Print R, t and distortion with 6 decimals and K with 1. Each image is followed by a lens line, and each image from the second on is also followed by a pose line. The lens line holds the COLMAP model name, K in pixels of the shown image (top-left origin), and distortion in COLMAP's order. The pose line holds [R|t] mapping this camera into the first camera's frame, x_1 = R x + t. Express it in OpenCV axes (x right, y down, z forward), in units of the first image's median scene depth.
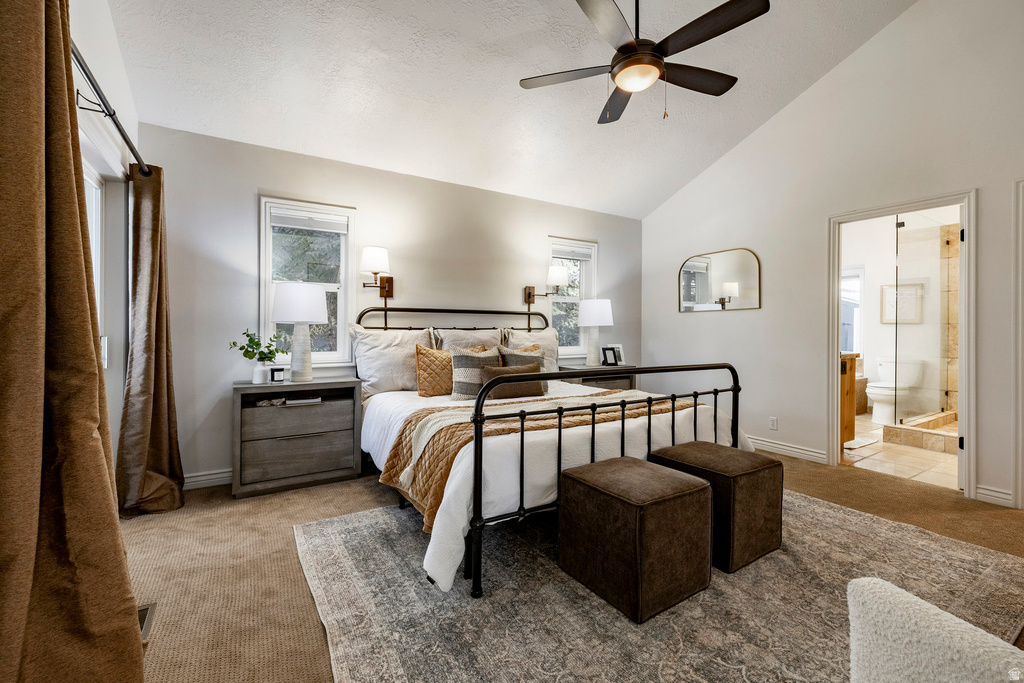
lens RADIAL K [[440.1, 0, 514.4], [0, 440.1, 331.2], [0, 0, 1]] dist [-0.001340, -0.000286]
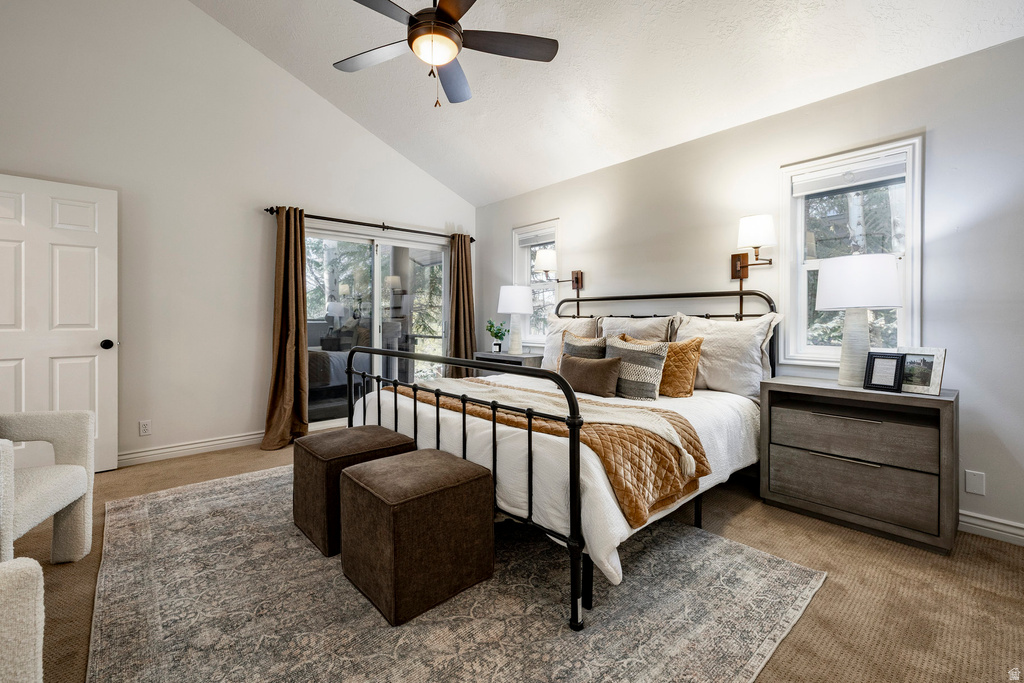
lens RADIAL K [[440.1, 0, 509.2], [0, 440.1, 321.6], [0, 0, 1]] dist [-0.001340, -0.000286]
pose [[0.152420, 0.006862, -0.988292, 0.792126], [0.002103, 0.999971, 0.007267, -0.002115], [0.988314, -0.003186, 0.152401, 0.645625]]
